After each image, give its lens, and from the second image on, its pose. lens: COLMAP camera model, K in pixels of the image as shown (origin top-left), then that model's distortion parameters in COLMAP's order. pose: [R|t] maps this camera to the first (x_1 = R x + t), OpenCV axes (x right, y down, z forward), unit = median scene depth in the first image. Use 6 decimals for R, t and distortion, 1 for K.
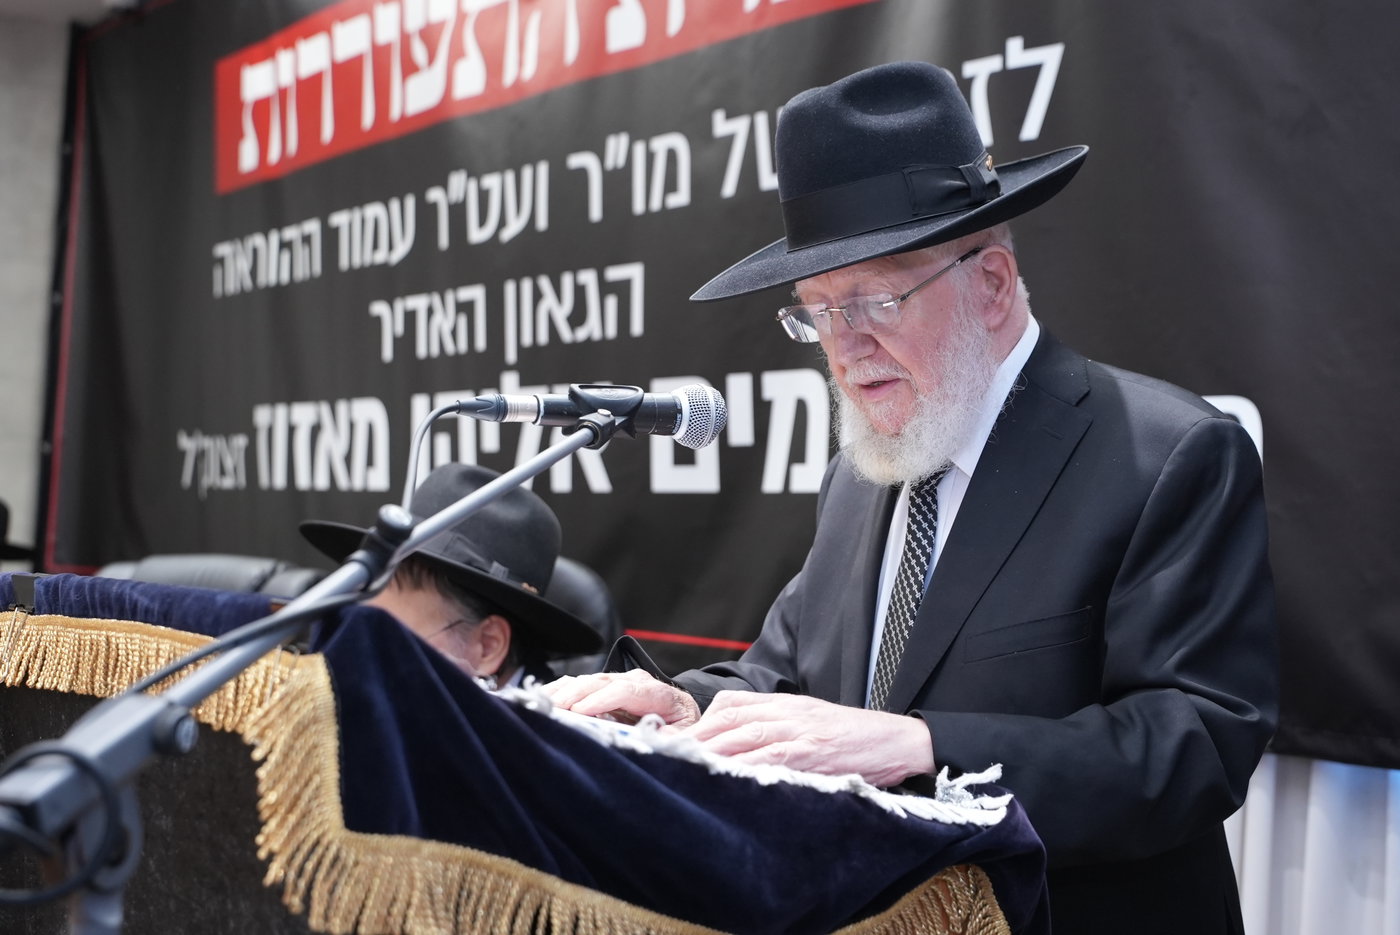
lens RADIAL K [[1902.6, 0, 699.0], [0, 1902.6, 490.7], [0, 0, 1]] dist [-0.029576, 0.037117]
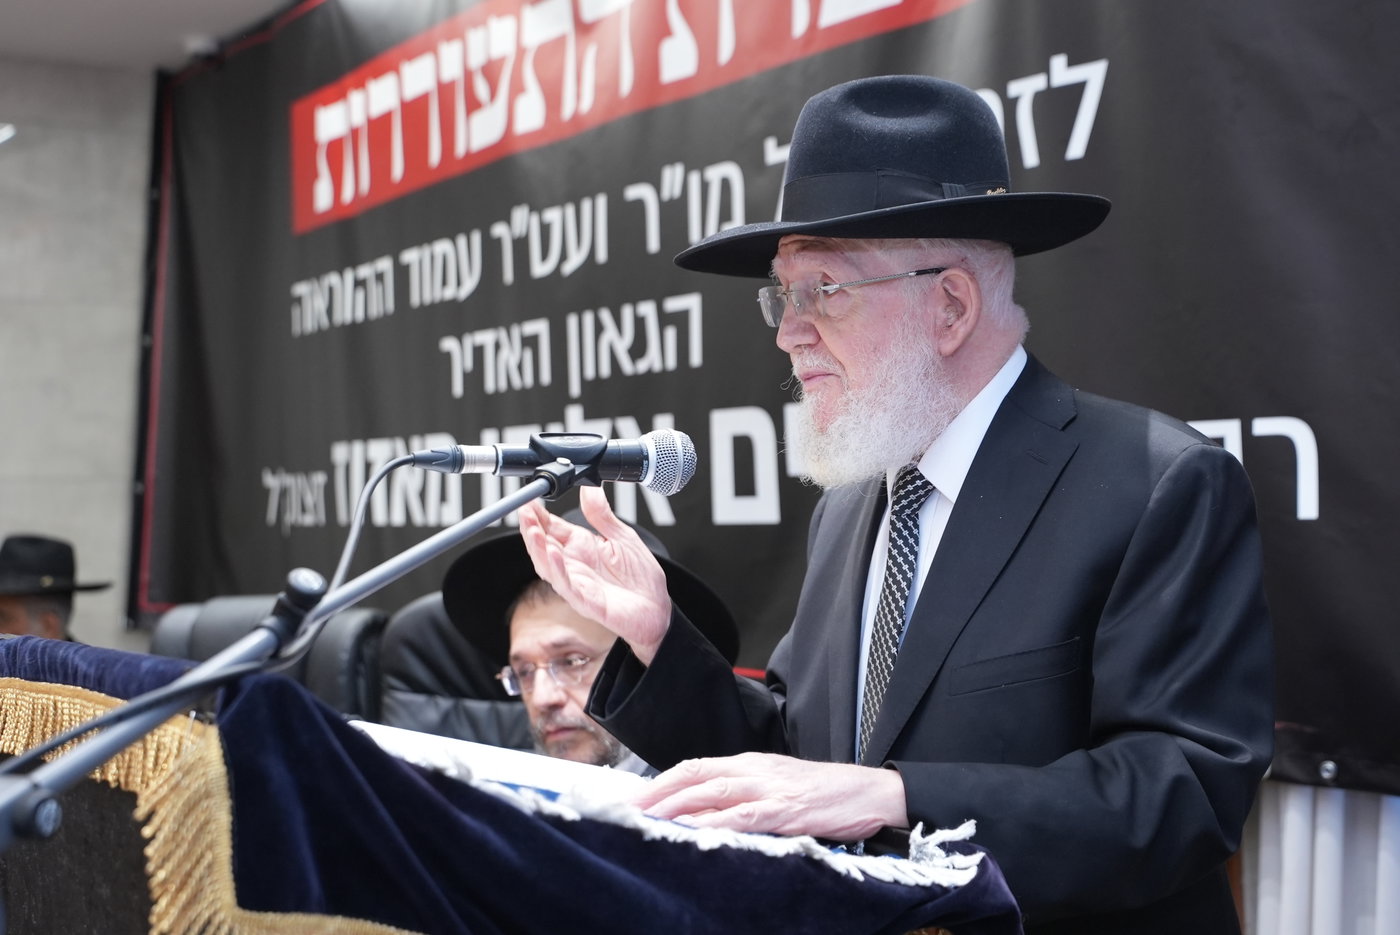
lens RADIAL K [[1903.5, 0, 684.5], [0, 1903.5, 468.4], [0, 0, 1]] dist [-0.012189, -0.034960]
pose [[0.997520, -0.021968, -0.066860, 0.025971], [0.020386, 0.999498, -0.024250, -0.004207], [0.067359, 0.022827, 0.997468, 0.009557]]
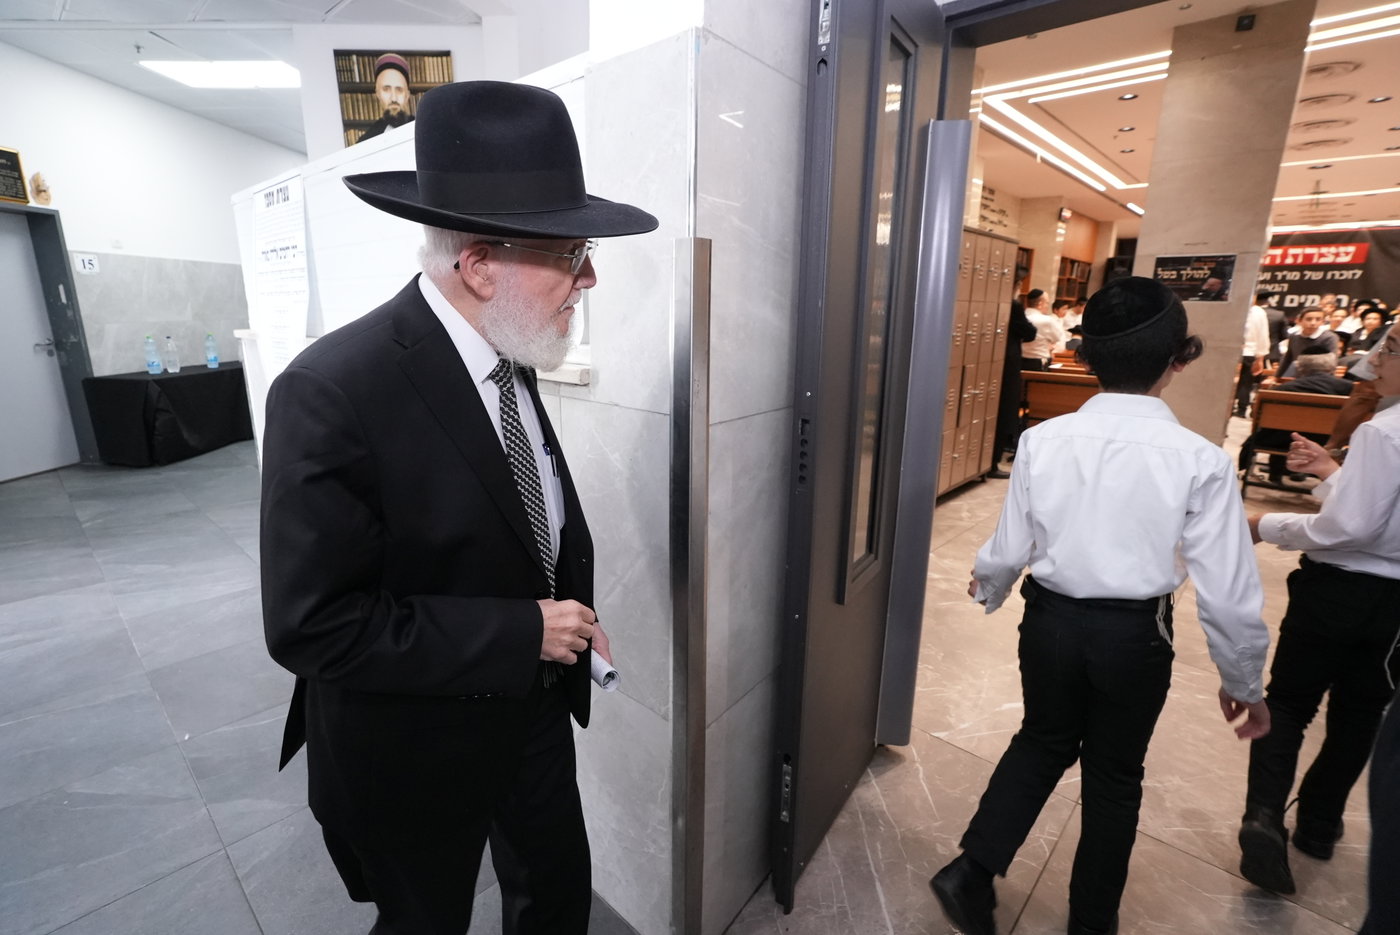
lens RADIAL K [[651.6, 0, 694.6], [0, 651.6, 469.9], [0, 0, 1]] dist [-0.031327, 0.013764]
pose [[0.987270, -0.031579, 0.155886, -3.837322], [-0.007319, 0.970033, 0.242862, 0.043280], [-0.158884, -0.240911, 0.957454, -2.136462]]
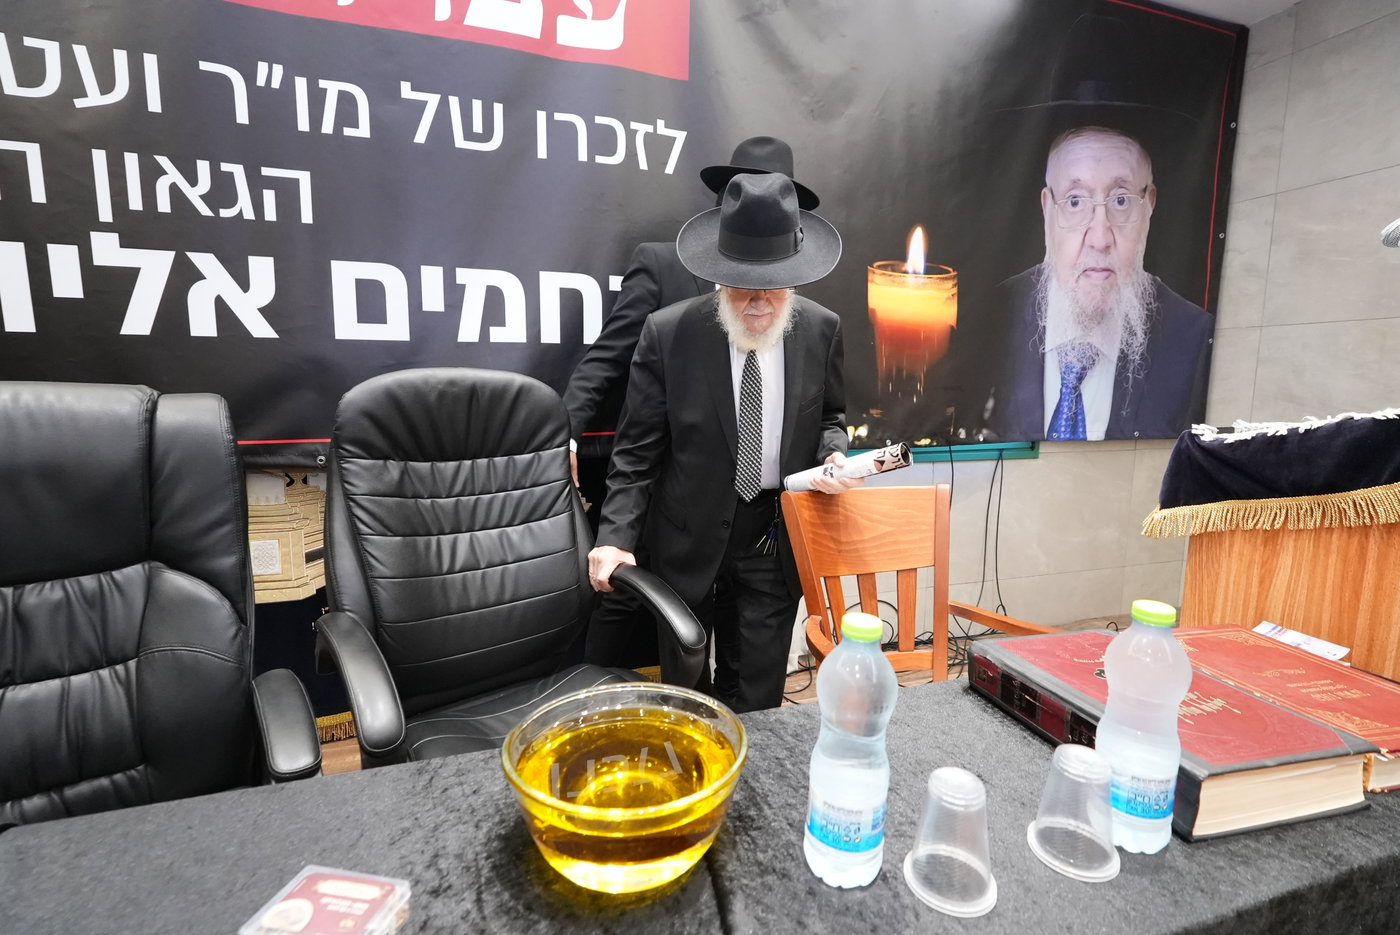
lens RADIAL K [[655.1, 0, 697.2], [0, 655.1, 466.5], [0, 0, 1]] dist [-0.025207, 0.013073]
pose [[0.329459, -0.122965, 0.936128, -0.392386], [-0.004125, 0.991286, 0.131662, 0.028905], [-0.944161, -0.047238, 0.326081, 0.554821]]
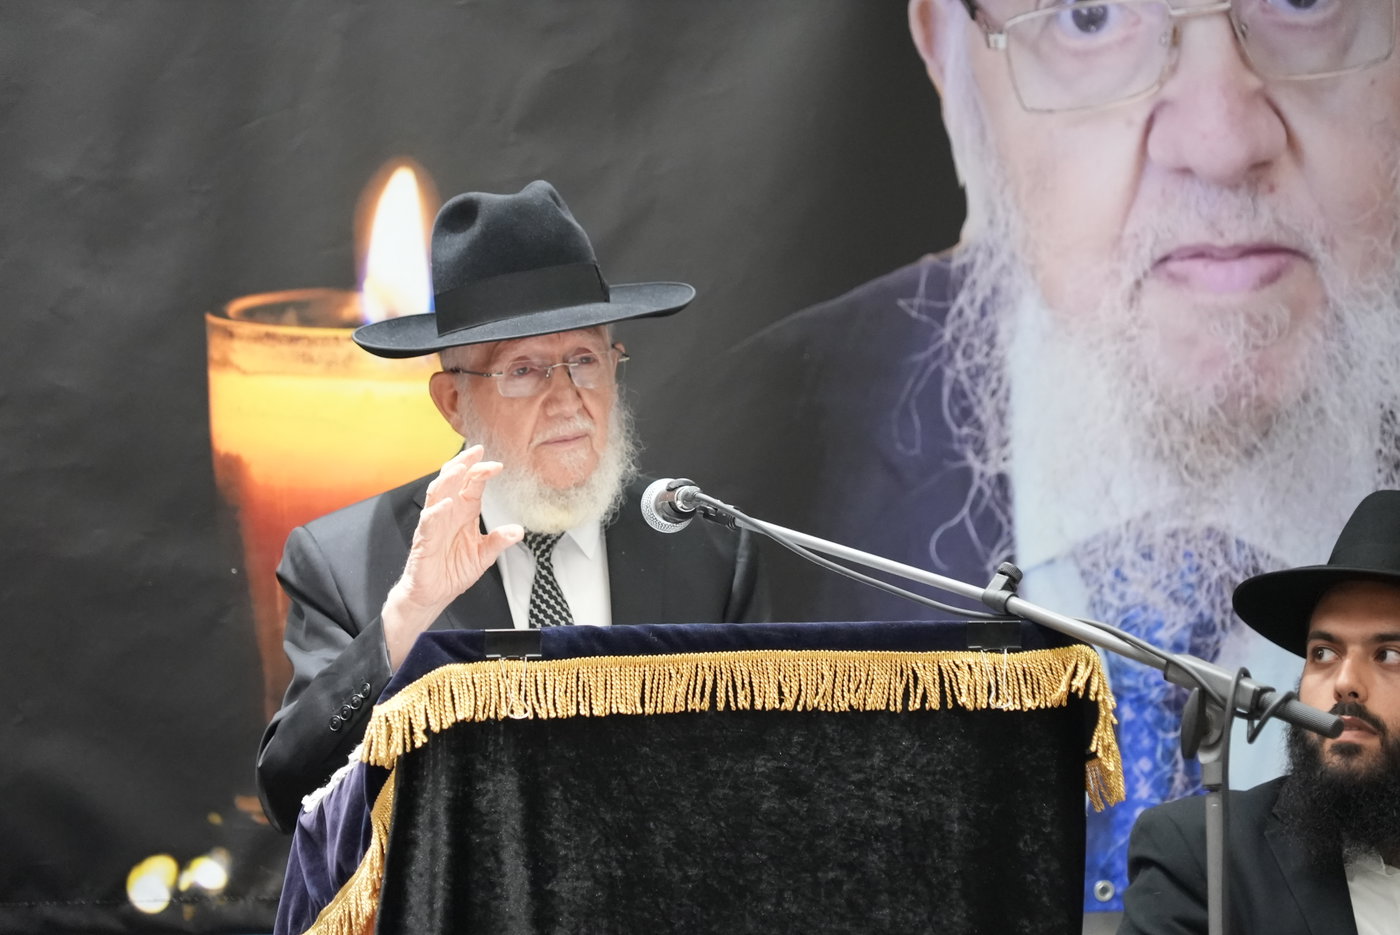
lens RADIAL K [[7998.1, 0, 700.0], [0, 7998.1, 467.5], [0, 0, 1]] dist [-0.219420, 27.339443]
pose [[0.381796, 0.017589, 0.924079, -1.766258], [0.019228, 0.999451, -0.026968, 0.027342], [-0.924046, 0.028064, 0.381249, -0.377310]]
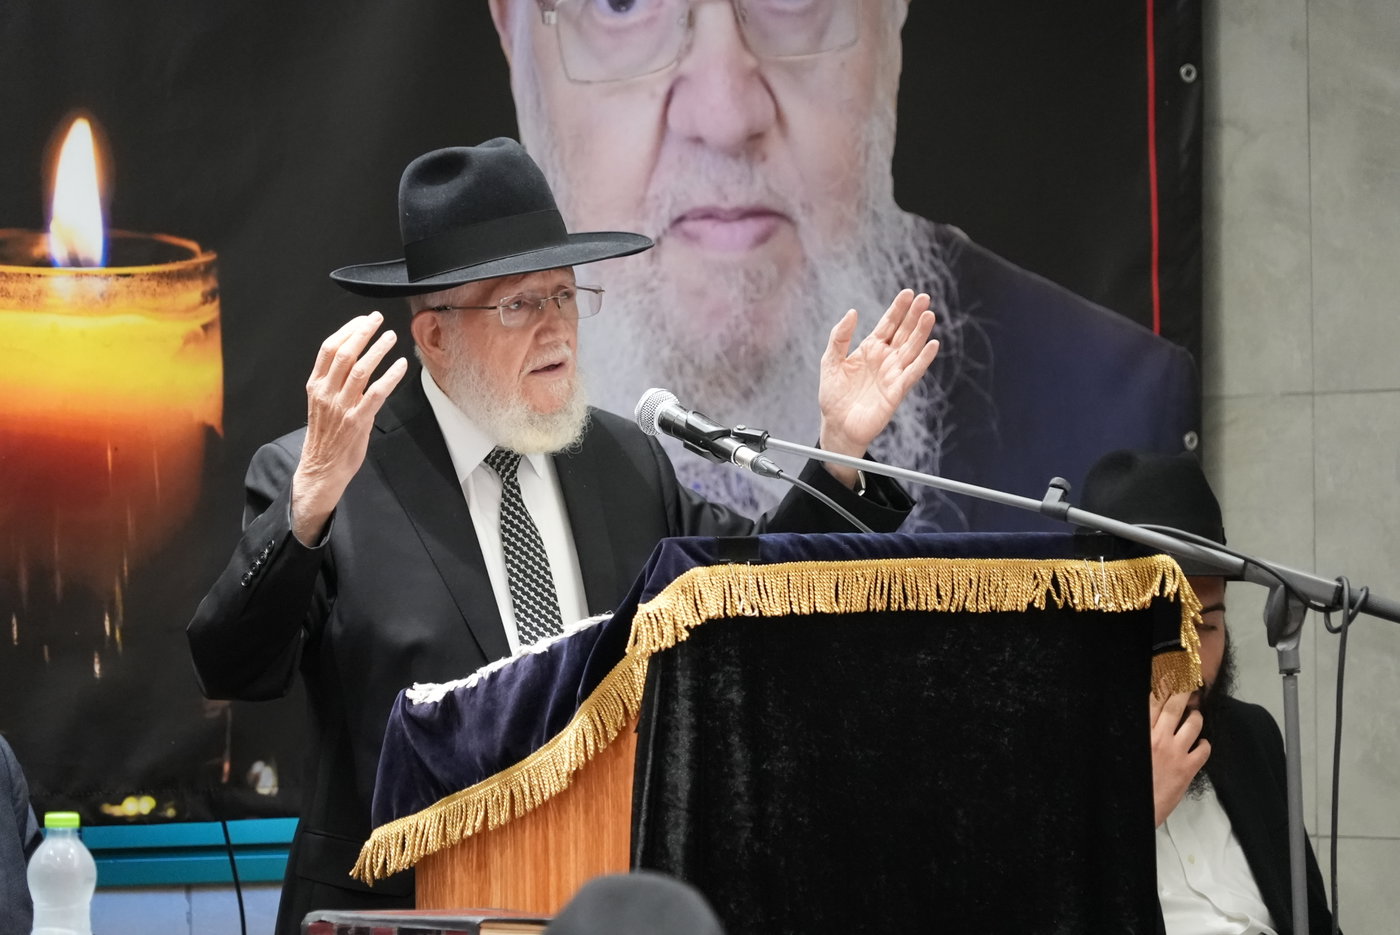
lens RADIAL K [[7998.1, 0, 700.0], [0, 7998.1, 467.5], [0, 0, 1]] dist [-0.219420, 27.339443]
pose [[0.049287, 0.017234, 0.998636, -2.140508], [0.015199, 0.999722, -0.018002, 0.033128], [-0.998669, 0.016066, 0.049011, 0.258912]]
